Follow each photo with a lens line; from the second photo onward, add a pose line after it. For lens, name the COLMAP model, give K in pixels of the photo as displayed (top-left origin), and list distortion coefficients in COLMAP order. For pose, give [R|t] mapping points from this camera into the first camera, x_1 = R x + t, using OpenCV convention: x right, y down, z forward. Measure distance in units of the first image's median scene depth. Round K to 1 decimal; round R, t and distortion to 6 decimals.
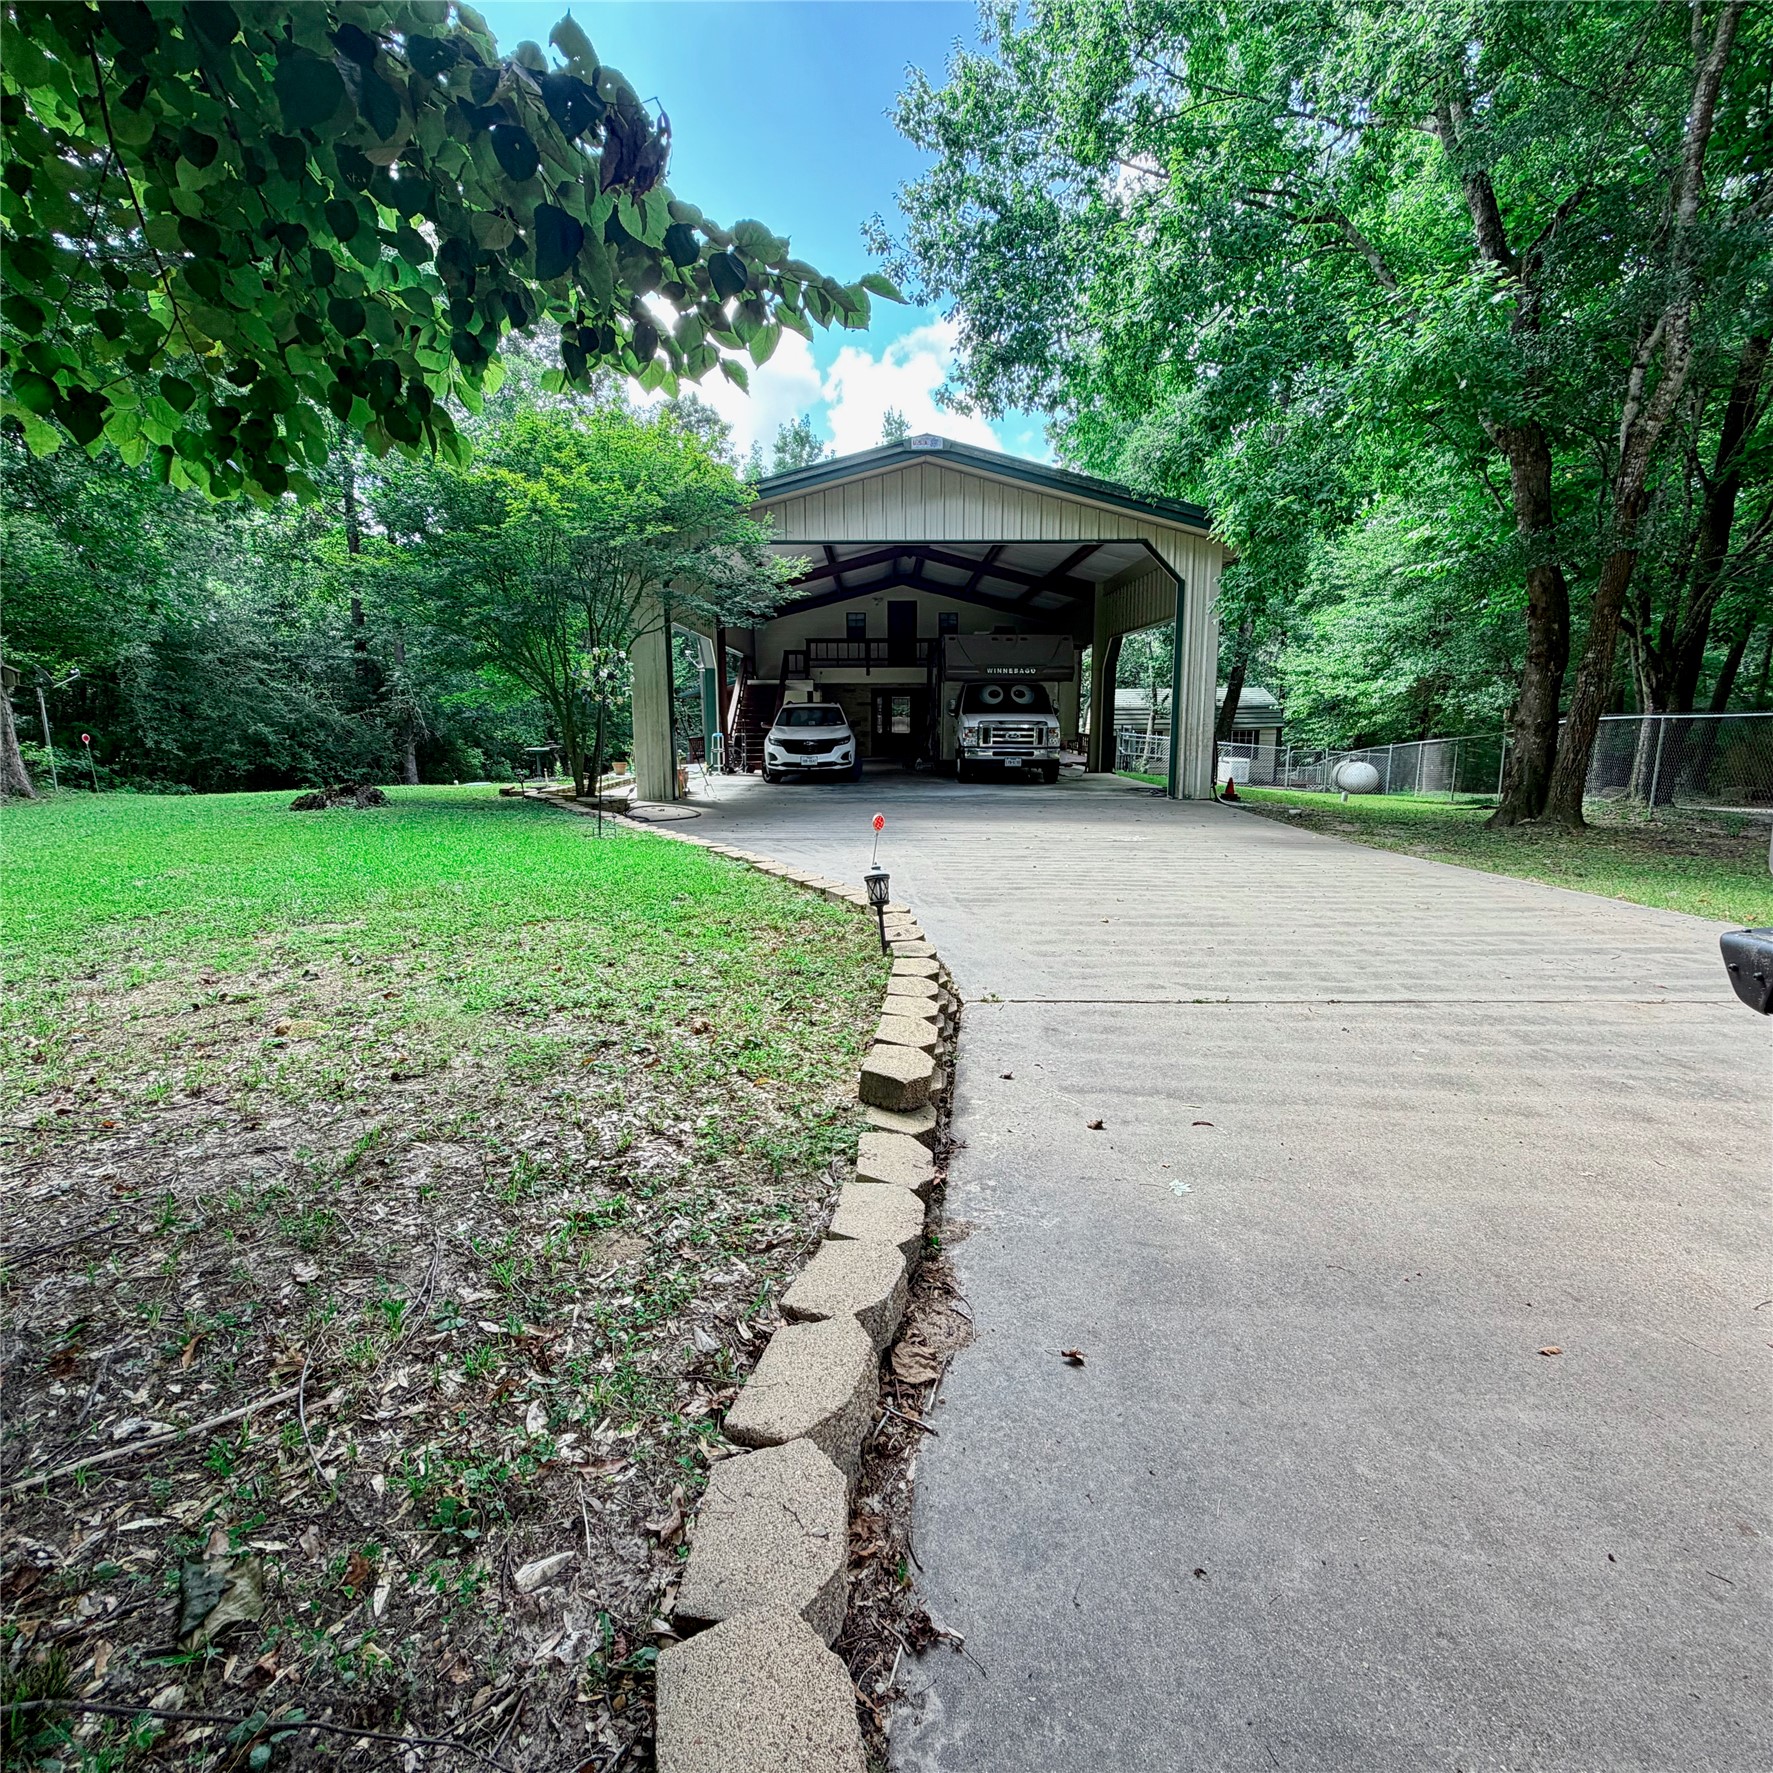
lens RADIAL K [[951.1, 0, 879.7], [0, 951.1, 889.0], [0, 0, 1]] dist [-0.001803, 0.000993]
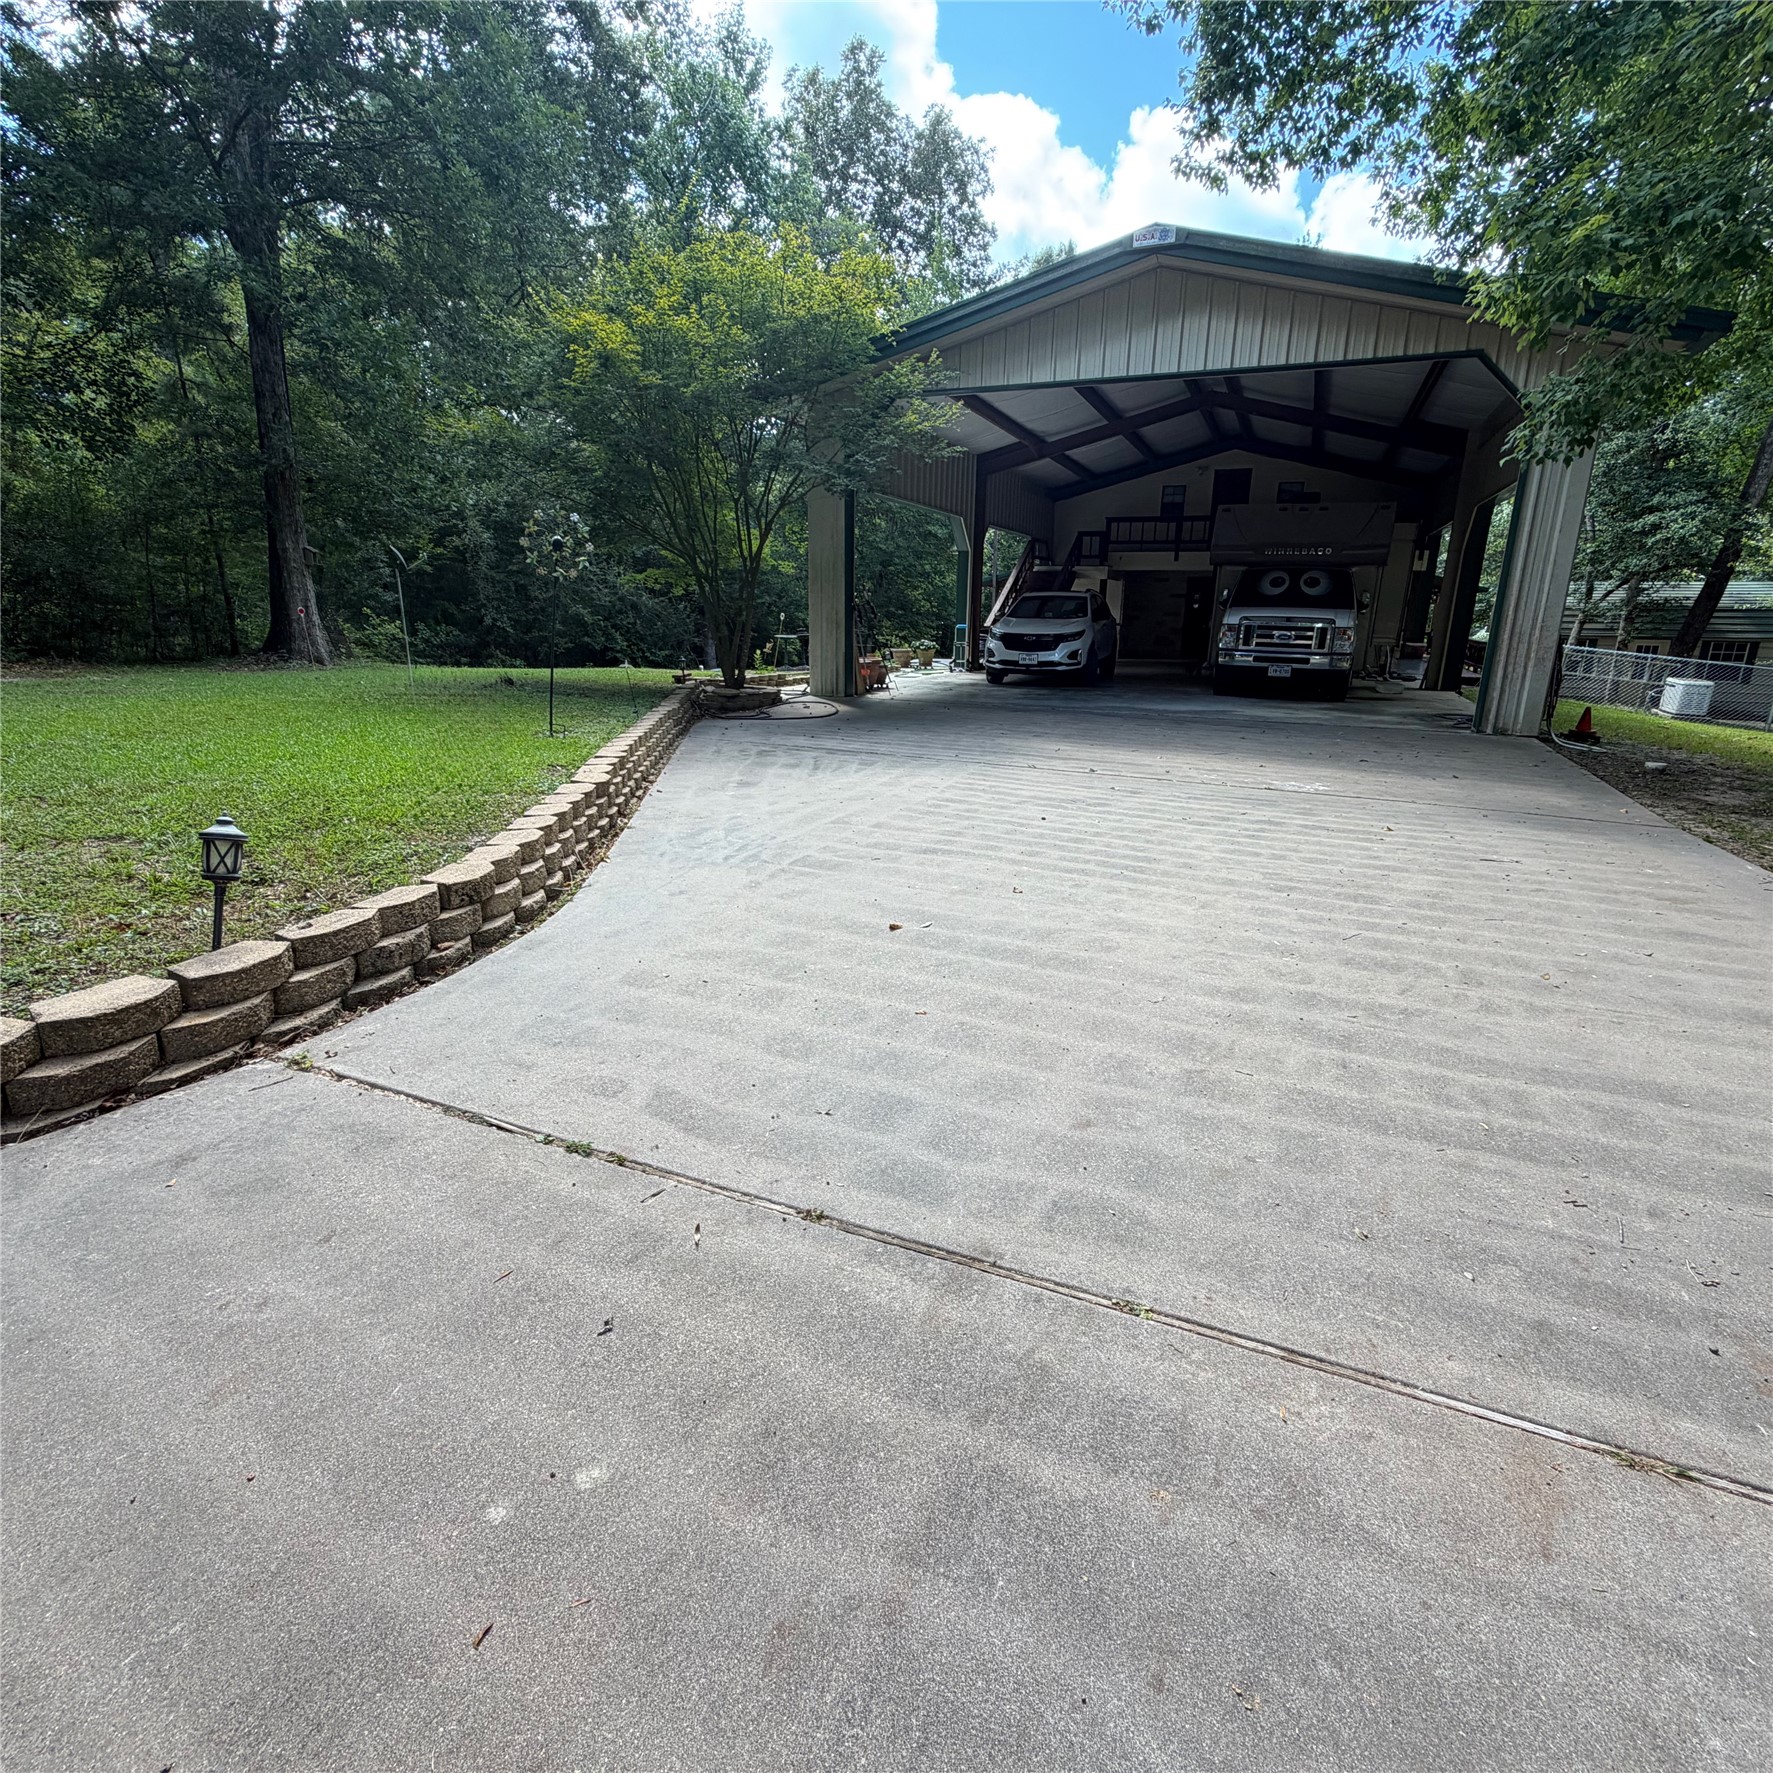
lens RADIAL K [[951.1, 0, 879.7], [0, 951.1, 889.0], [0, 0, 1]] dist [-0.001803, 0.000993]
pose [[0.918637, 0.129967, -0.373116, 0.153056], [-0.090005, 0.988357, 0.122674, -0.022606], [0.384715, -0.079110, 0.919639, 0.139242]]
